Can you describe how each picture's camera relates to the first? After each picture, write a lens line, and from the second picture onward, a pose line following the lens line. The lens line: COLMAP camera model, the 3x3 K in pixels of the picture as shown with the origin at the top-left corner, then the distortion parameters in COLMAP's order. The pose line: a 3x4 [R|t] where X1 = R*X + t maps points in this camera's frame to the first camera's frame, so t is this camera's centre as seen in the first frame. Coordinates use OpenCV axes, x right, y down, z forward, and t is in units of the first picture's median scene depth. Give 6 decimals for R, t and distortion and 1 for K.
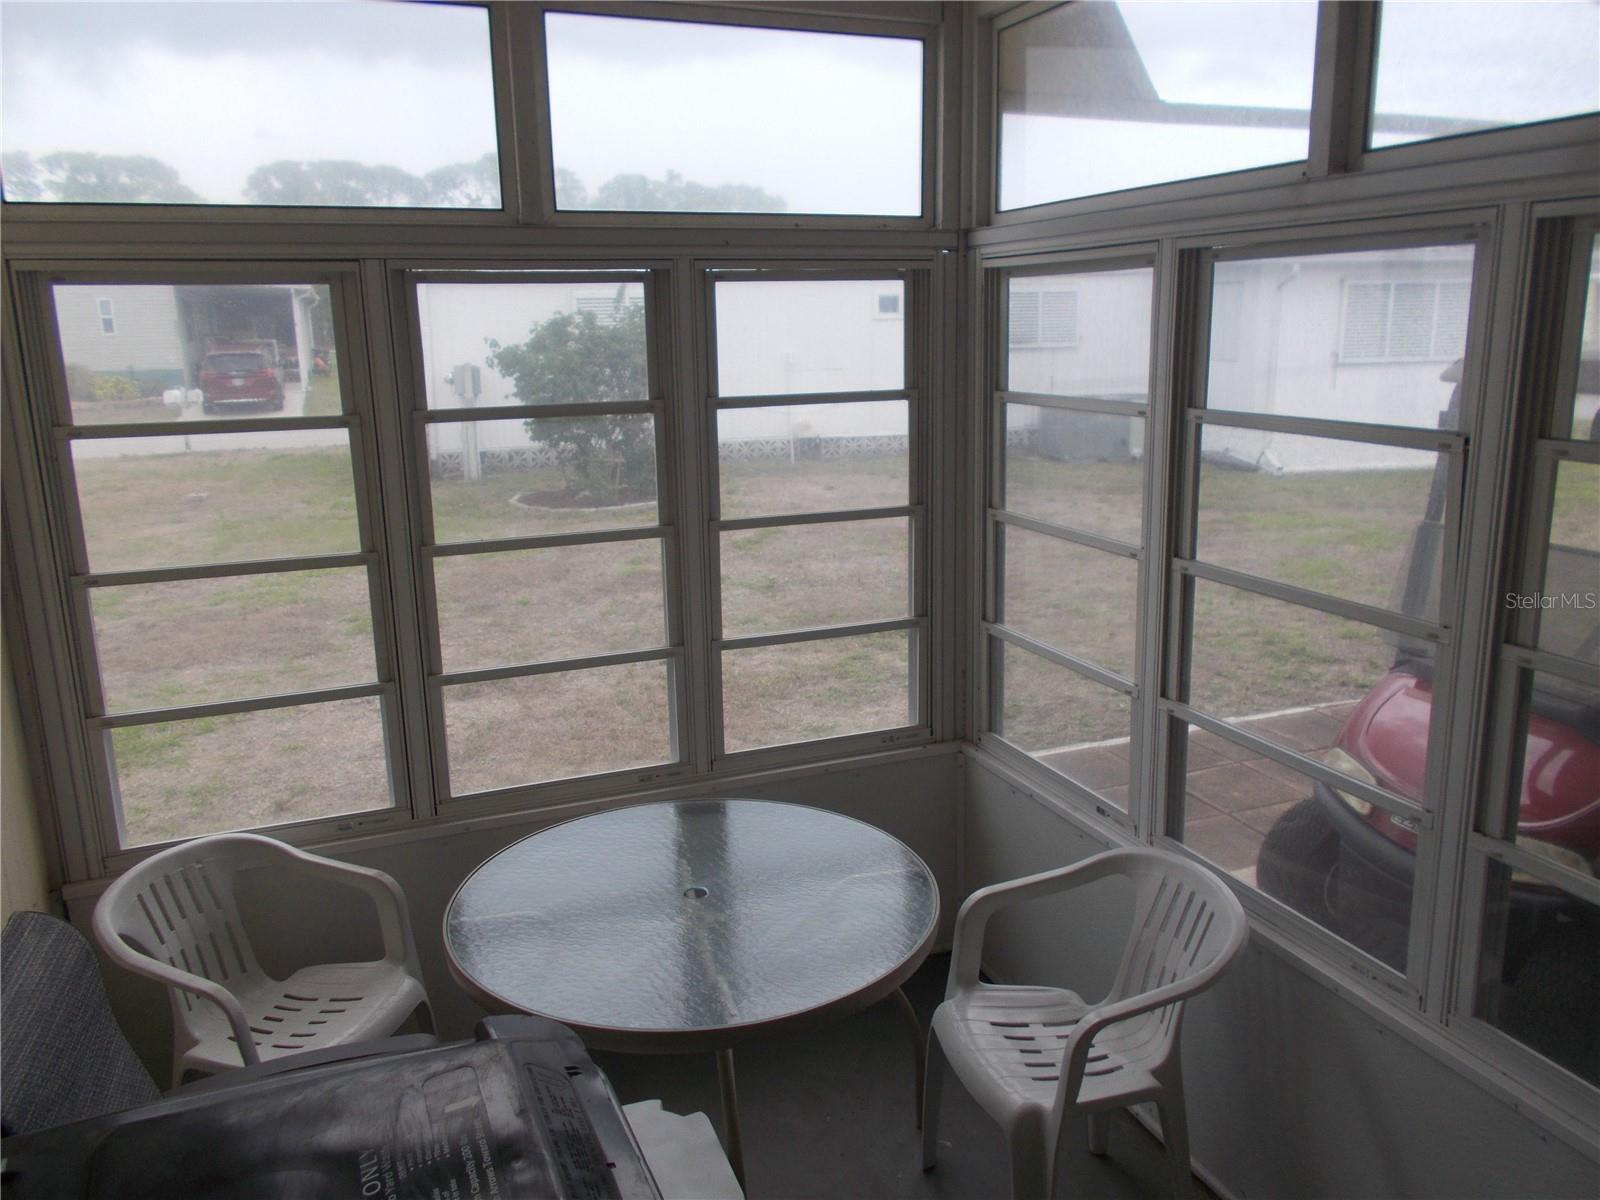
lens RADIAL K [[1238.3, 0, 800.0], [0, 1238.3, 600.0], [0, 0, 1]] dist [0.010046, 0.008507]
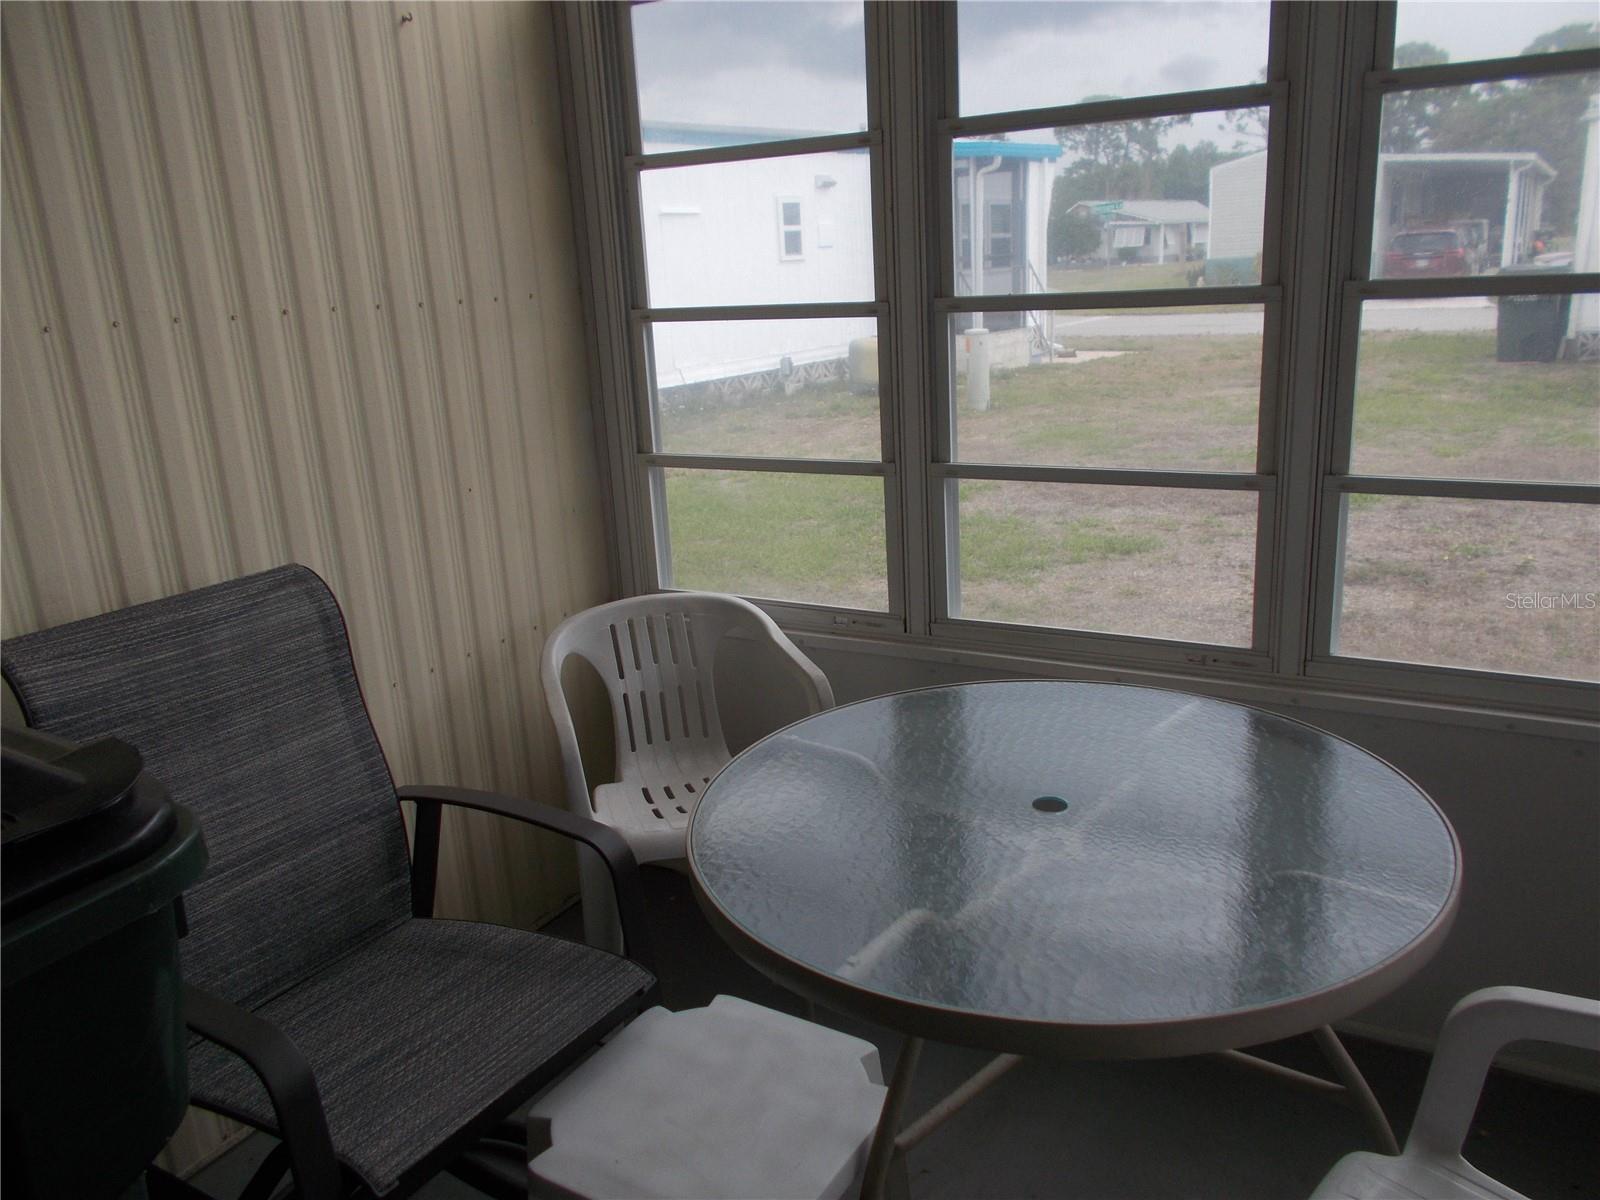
lens RADIAL K [[1238.3, 0, 800.0], [0, 1238.3, 600.0], [0, 0, 1]] dist [0.010046, 0.008507]
pose [[0.628895, 0.199834, -0.751370, 0.257217], [-0.135856, 0.979782, 0.146871, 0.039137], [0.765529, 0.009711, 0.643329, 0.380639]]
